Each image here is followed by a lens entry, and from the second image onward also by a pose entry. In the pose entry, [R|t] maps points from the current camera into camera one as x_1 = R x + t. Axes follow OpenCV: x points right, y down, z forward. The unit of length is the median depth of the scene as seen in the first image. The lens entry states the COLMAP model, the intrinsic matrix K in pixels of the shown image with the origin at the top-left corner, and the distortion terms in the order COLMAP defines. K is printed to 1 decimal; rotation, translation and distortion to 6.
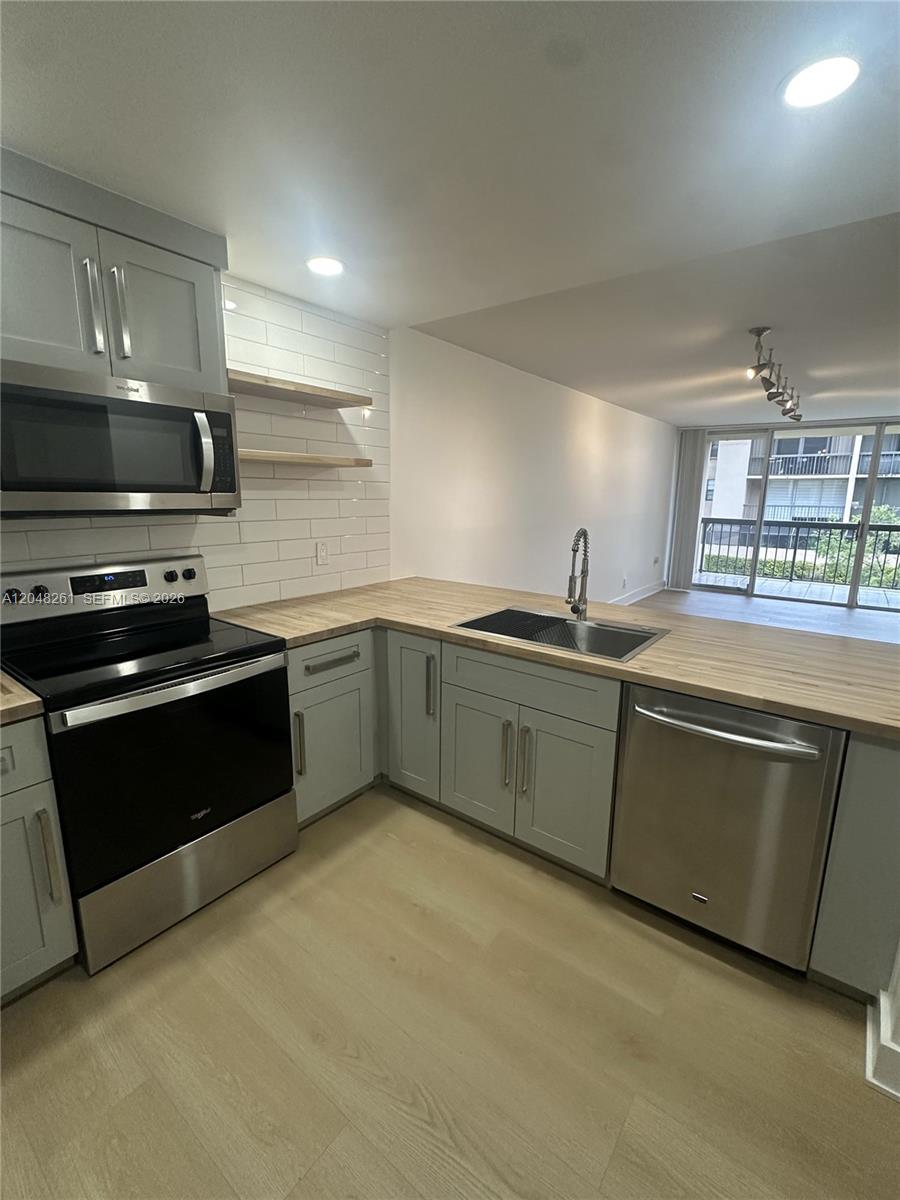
lens RADIAL K [[513.2, 0, 467.3], [0, 513.2, 599.4], [0, 0, 1]] dist [-0.001434, -0.000206]
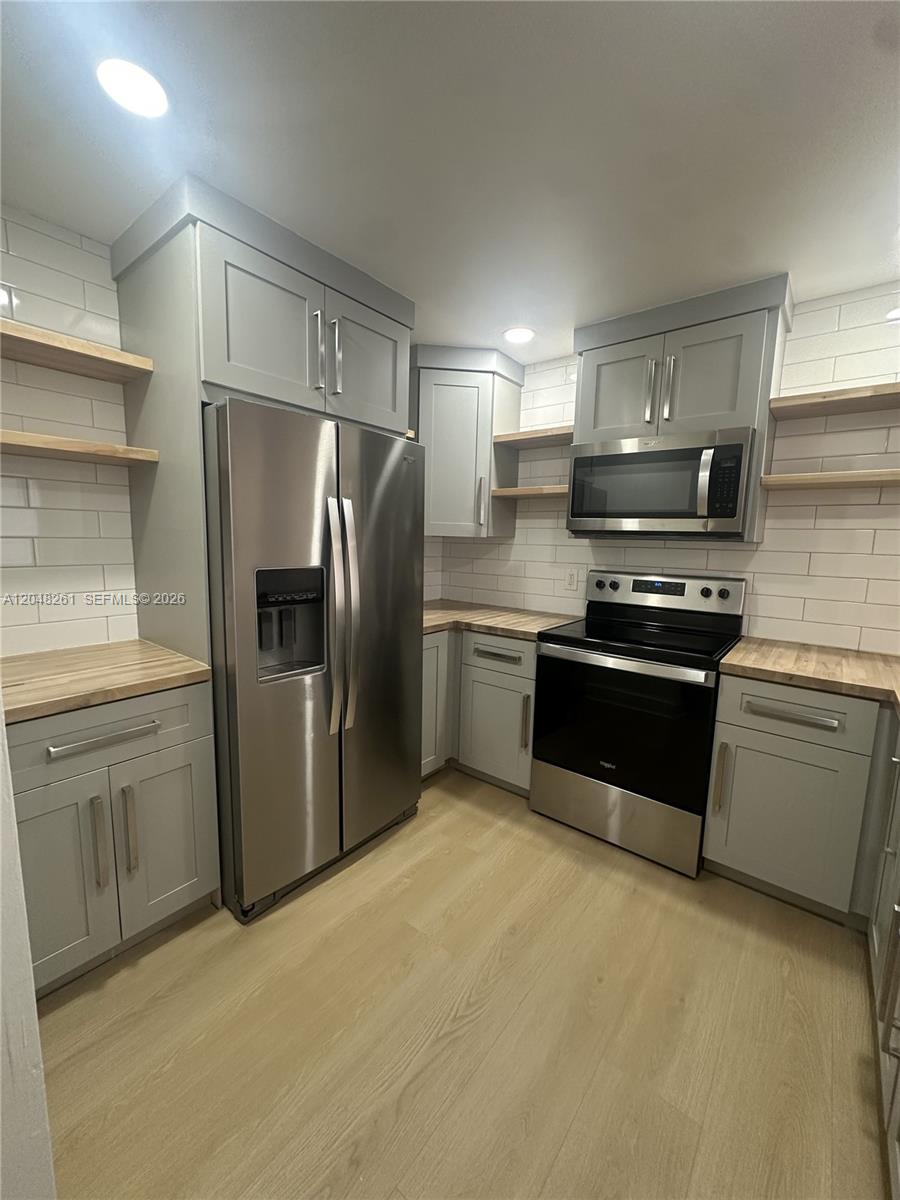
lens RADIAL K [[481.2, 0, 449.3], [0, 481.2, 599.4], [0, 0, 1]] dist [0.001557, 0.000065]
pose [[-0.021765, 0.120754, -0.992444, 0.595324], [-0.220191, 0.967725, 0.122576, -0.040154], [0.975214, 0.221195, 0.005527, 0.486639]]
